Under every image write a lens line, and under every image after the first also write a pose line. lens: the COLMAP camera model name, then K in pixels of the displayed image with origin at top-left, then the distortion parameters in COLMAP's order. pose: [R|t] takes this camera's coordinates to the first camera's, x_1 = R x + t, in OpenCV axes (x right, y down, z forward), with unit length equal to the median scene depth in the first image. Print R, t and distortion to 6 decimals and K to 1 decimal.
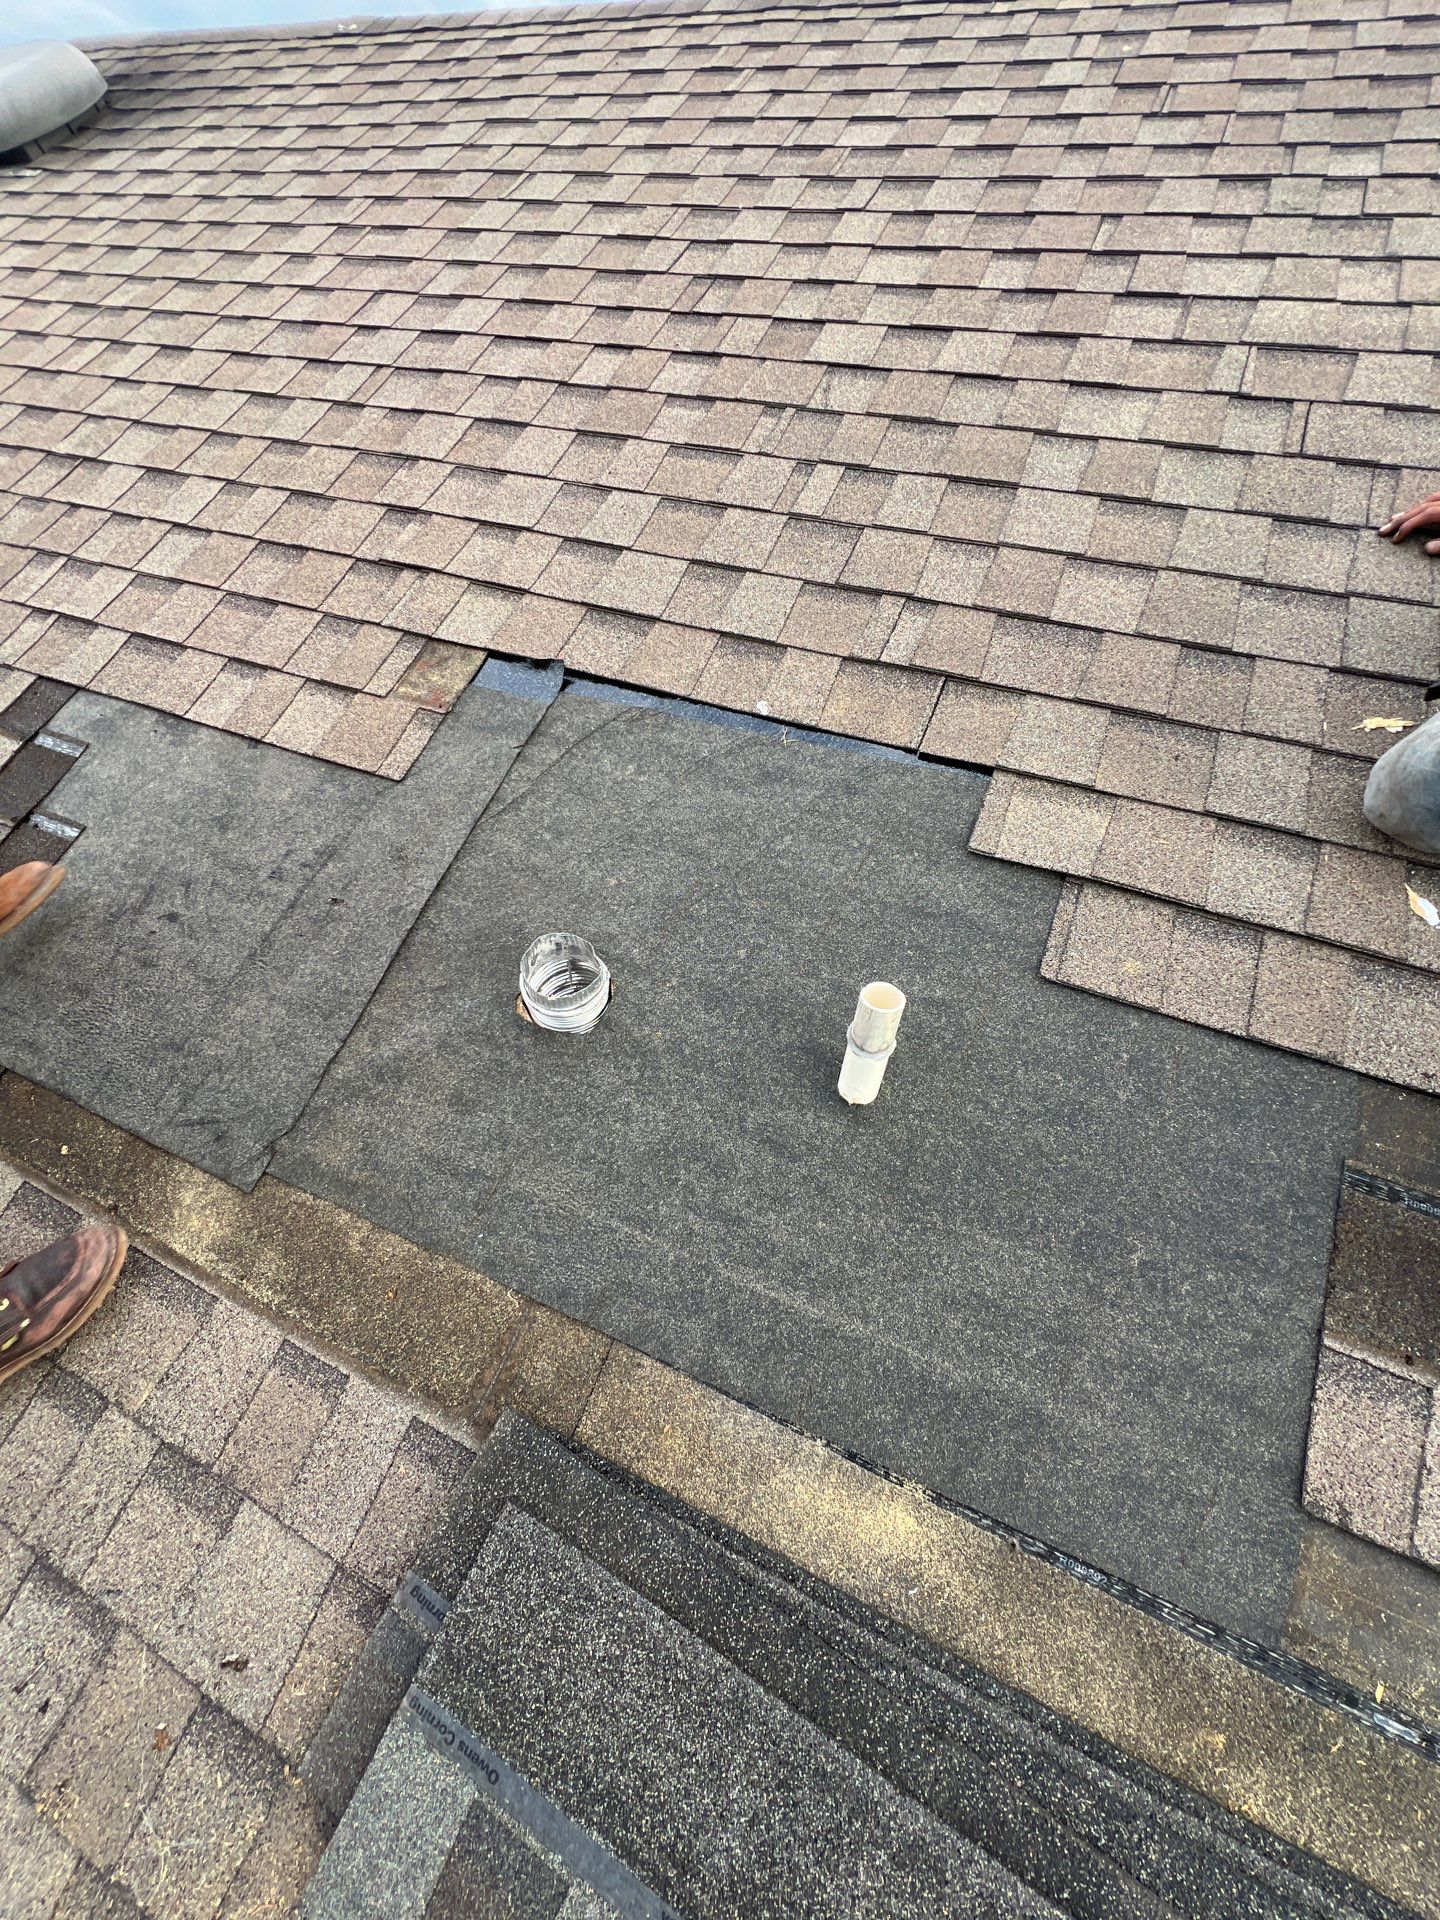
lens RADIAL K [[770.2, 0, 729.1], [0, 770.2, 959.8], [0, 0, 1]] dist [-0.003906, 0.000713]
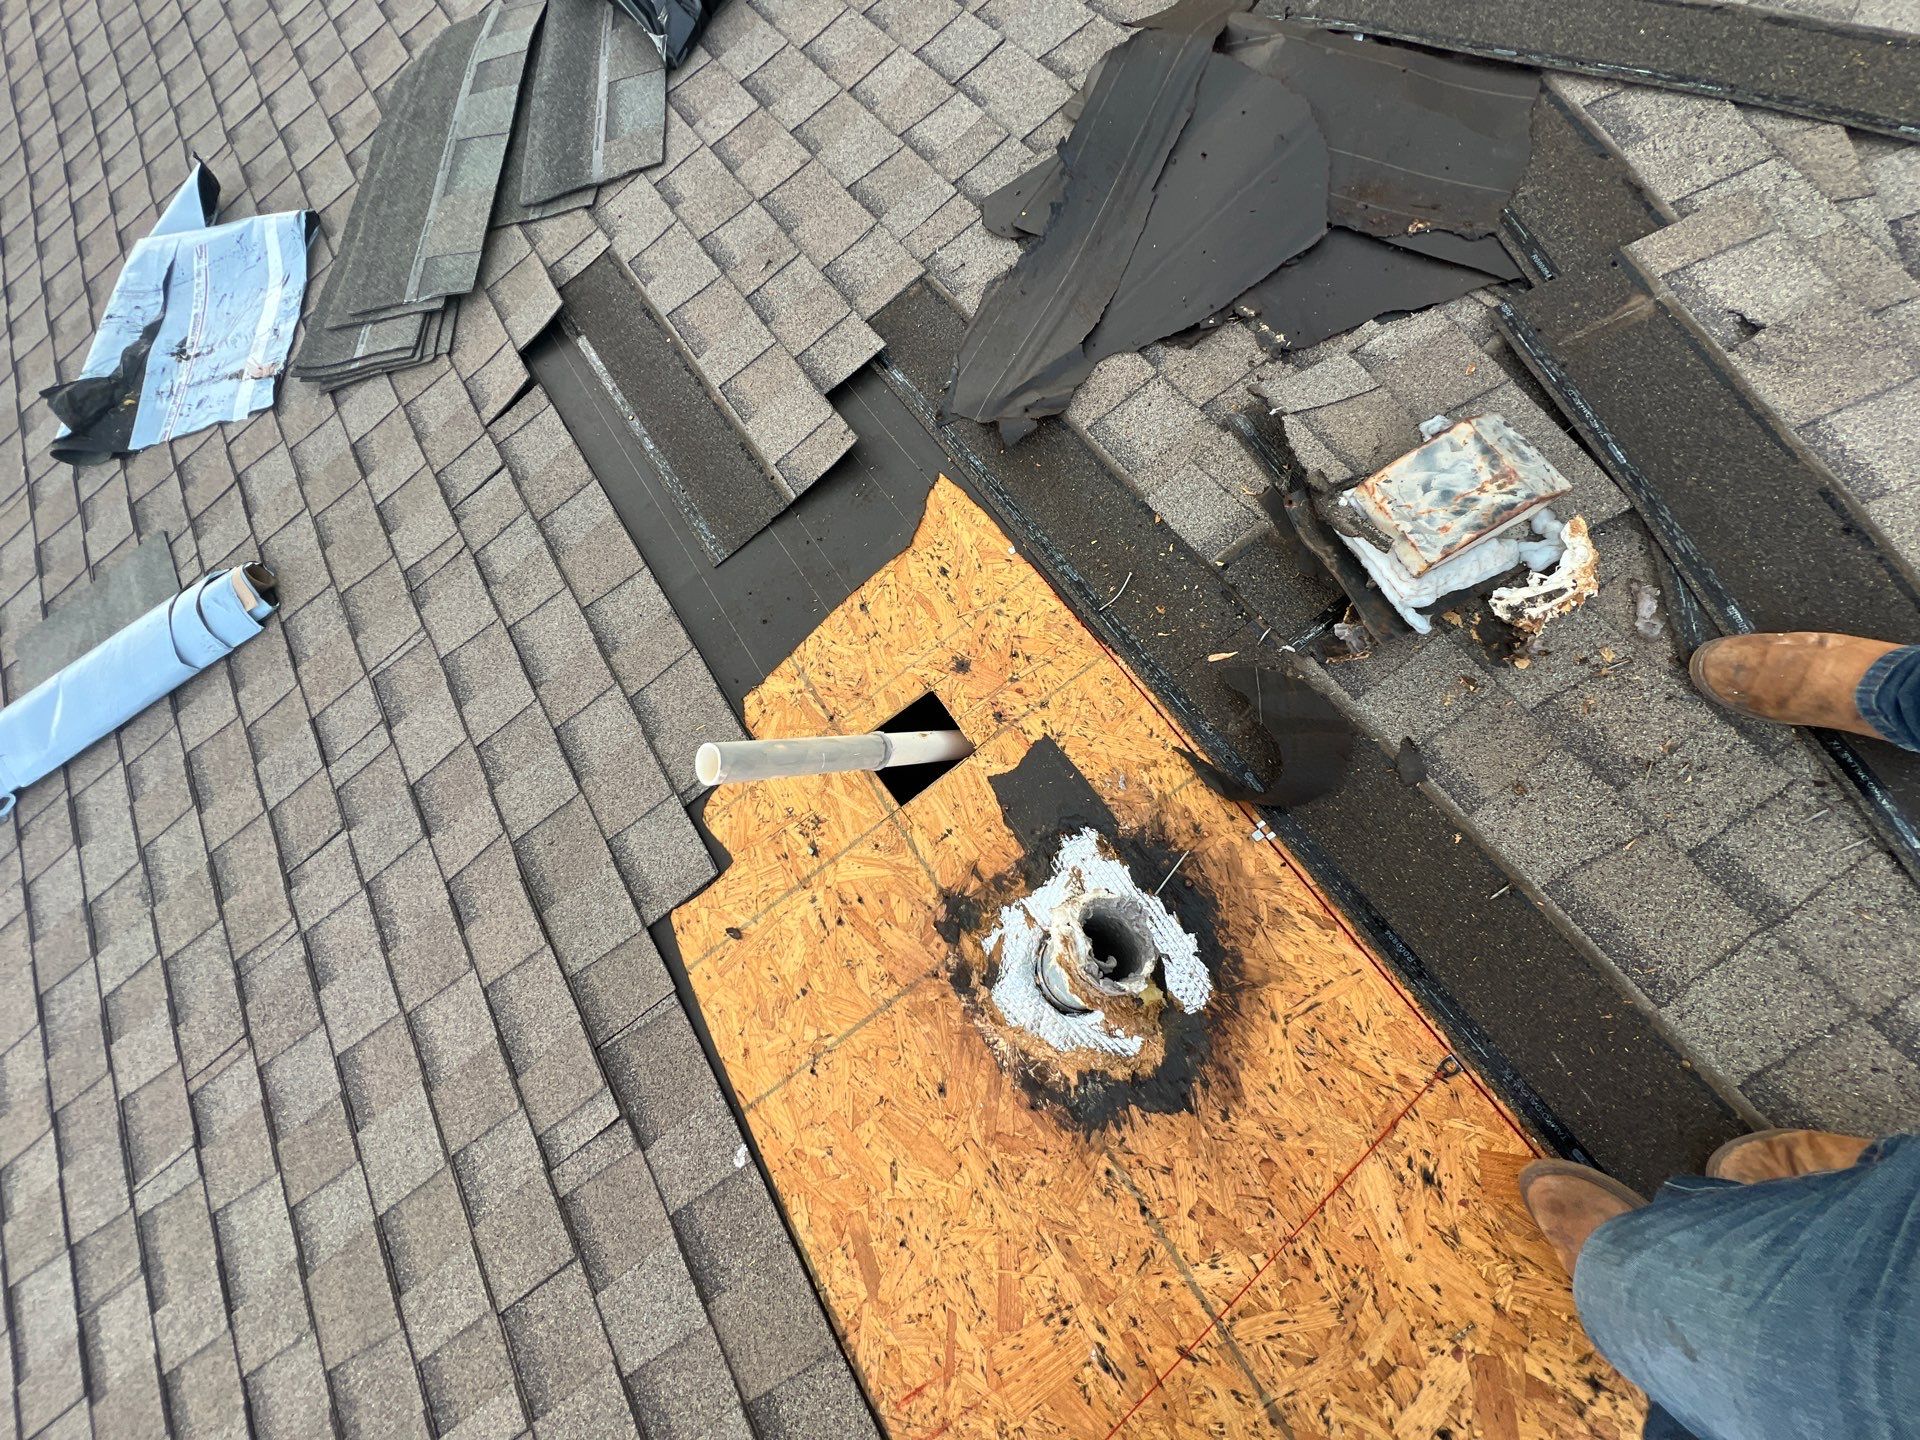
lens RADIAL K [[770.2, 0, 956.1], [0, 770.2, 715.2], [0, 0, 1]] dist [-0.003906, 0.000713]
pose [[-0.767782, -0.404676, 0.496738, -0.315640], [0.628808, -0.624675, 0.463013, -0.217487], [0.122930, 0.667846, 0.734078, 0.031572]]
